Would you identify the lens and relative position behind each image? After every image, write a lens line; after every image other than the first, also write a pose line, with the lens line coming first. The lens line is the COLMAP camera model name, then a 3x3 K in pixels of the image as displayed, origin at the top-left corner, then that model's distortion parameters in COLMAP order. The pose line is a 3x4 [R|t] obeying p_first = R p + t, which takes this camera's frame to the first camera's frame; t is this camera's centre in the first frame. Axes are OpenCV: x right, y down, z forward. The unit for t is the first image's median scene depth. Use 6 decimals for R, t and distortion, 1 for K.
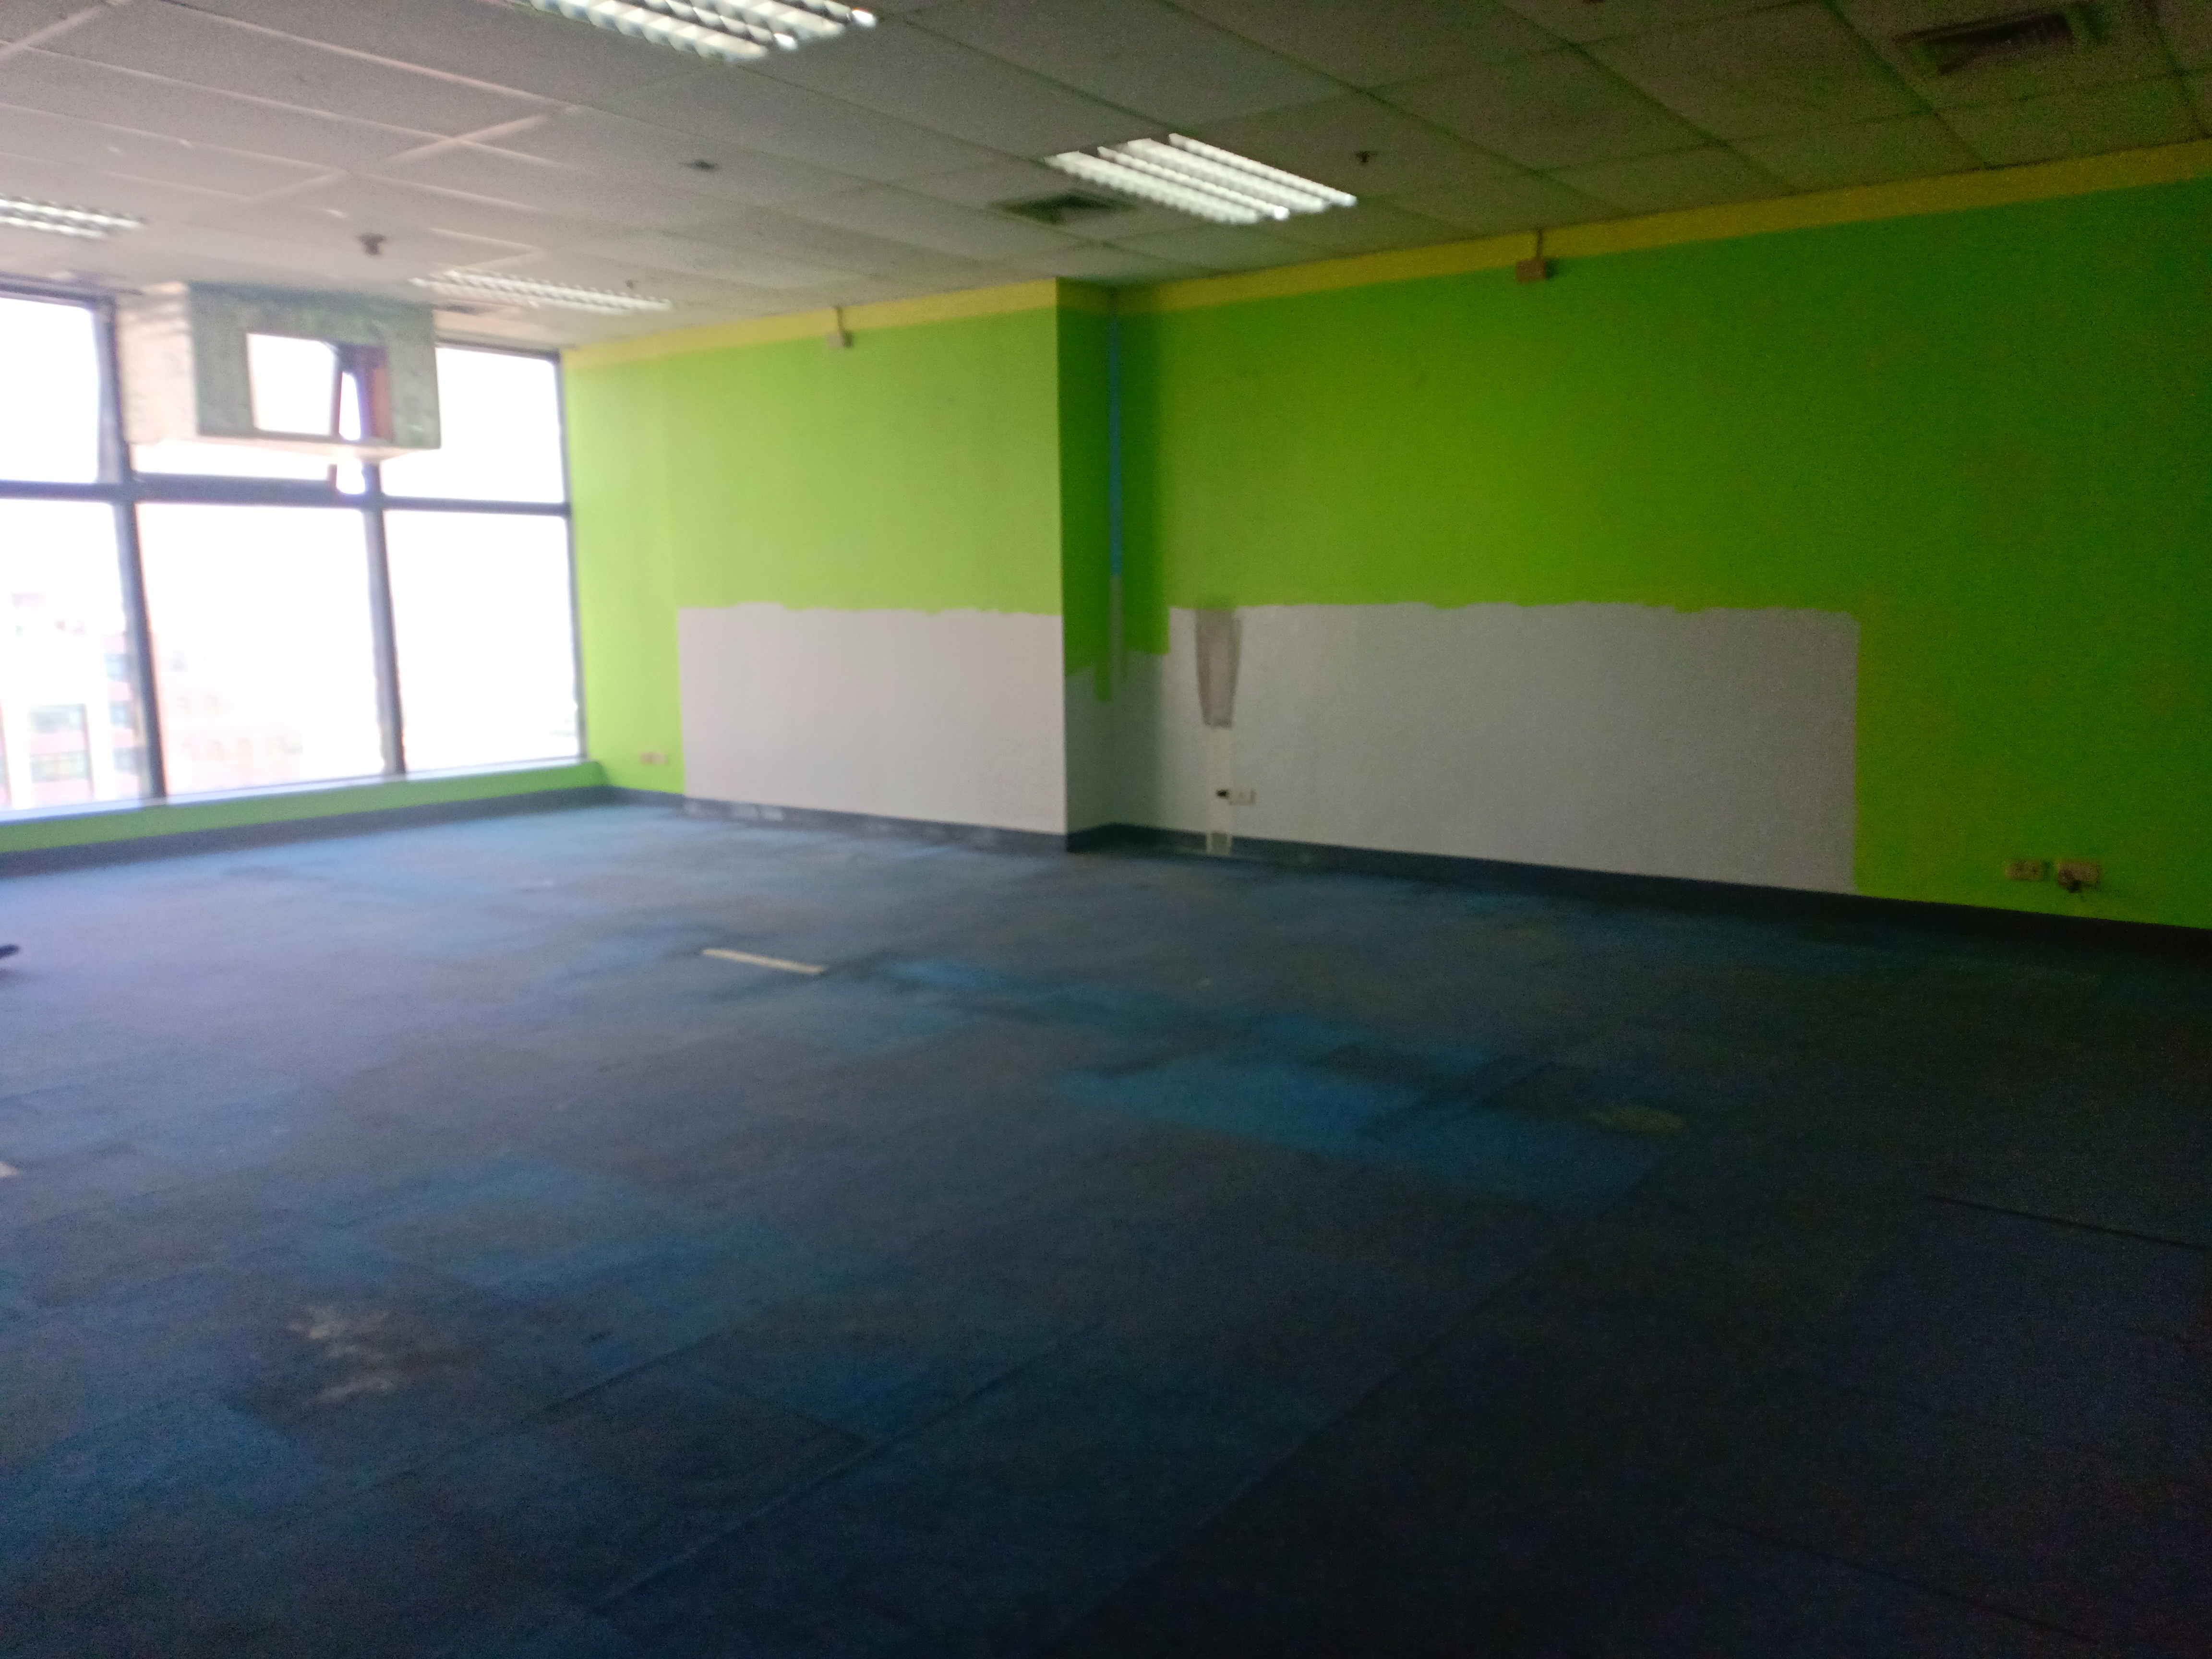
lens RADIAL K [[1723.9, 0, 1095.6], [0, 1723.9, 861.3], [0, 0, 1]] dist [0.018375, -0.047712]
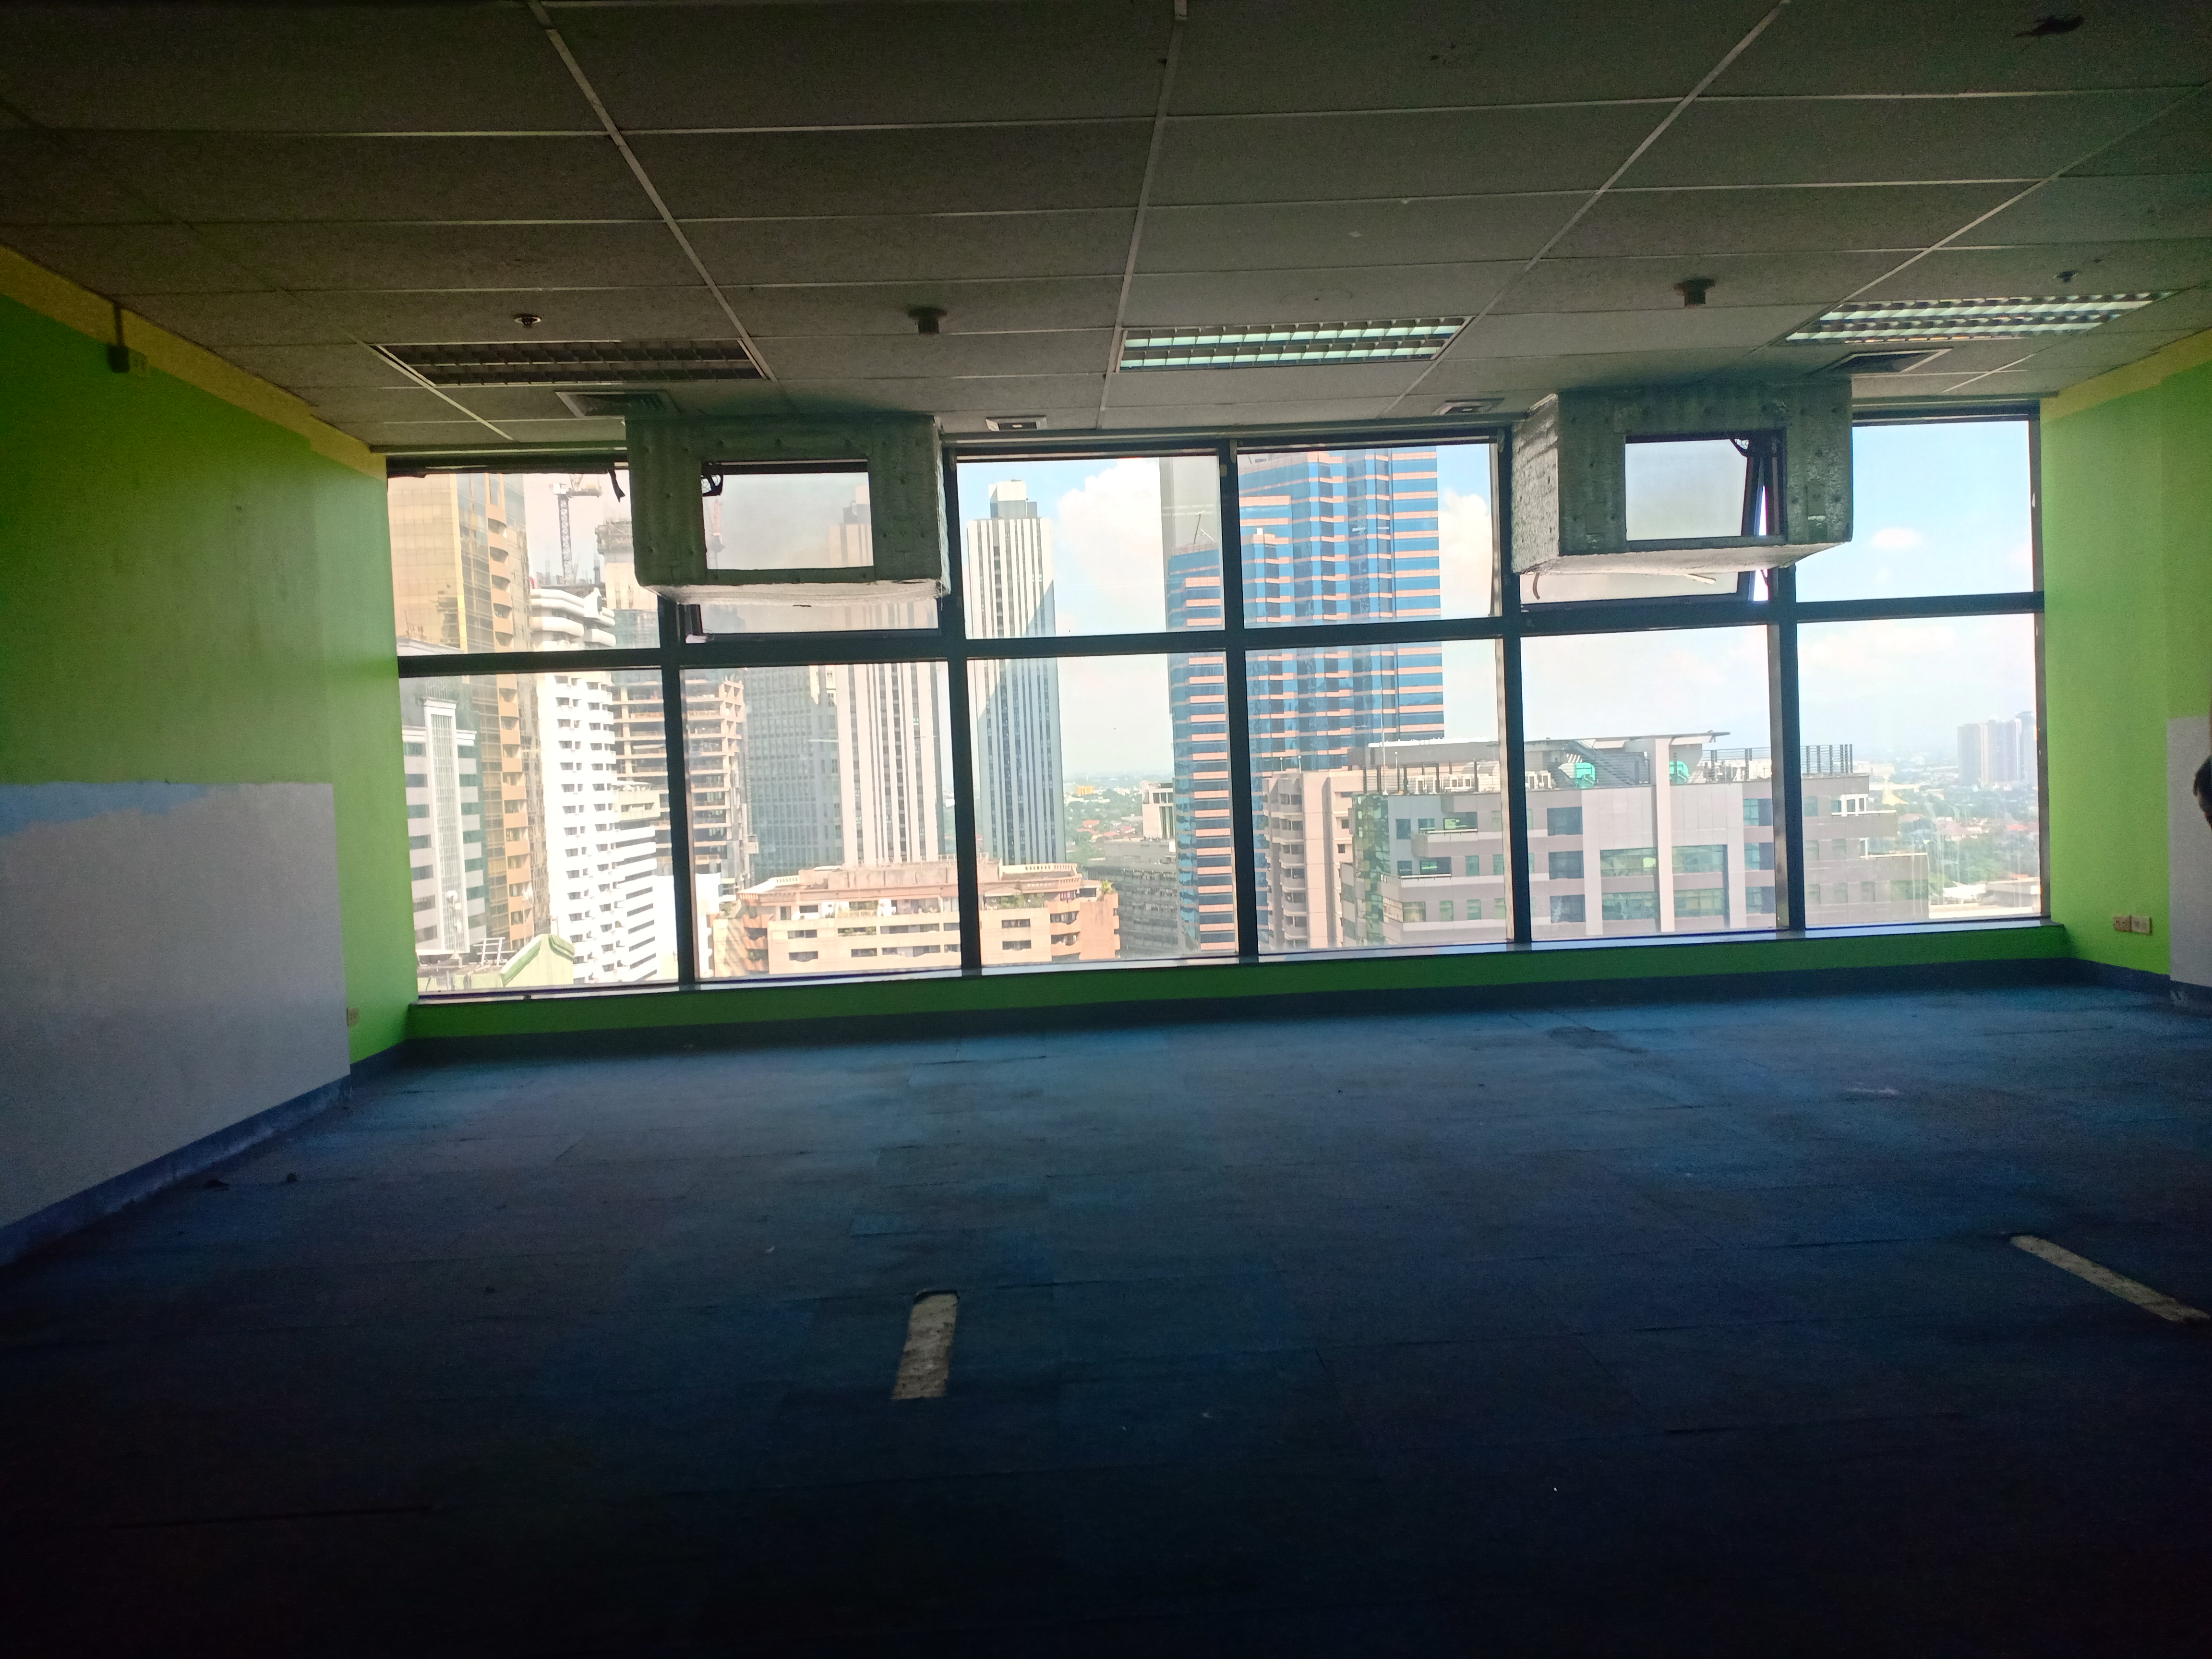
lens RADIAL K [[1723.9, 0, 1095.6], [0, 1723.9, 861.3], [0, 0, 1]] dist [0.018375, -0.047712]
pose [[0.632808, 0.012643, -0.774205, 0.031139], [-0.076431, 0.996004, -0.046207, -0.020278], [0.770527, 0.088414, 0.631246, 0.211956]]
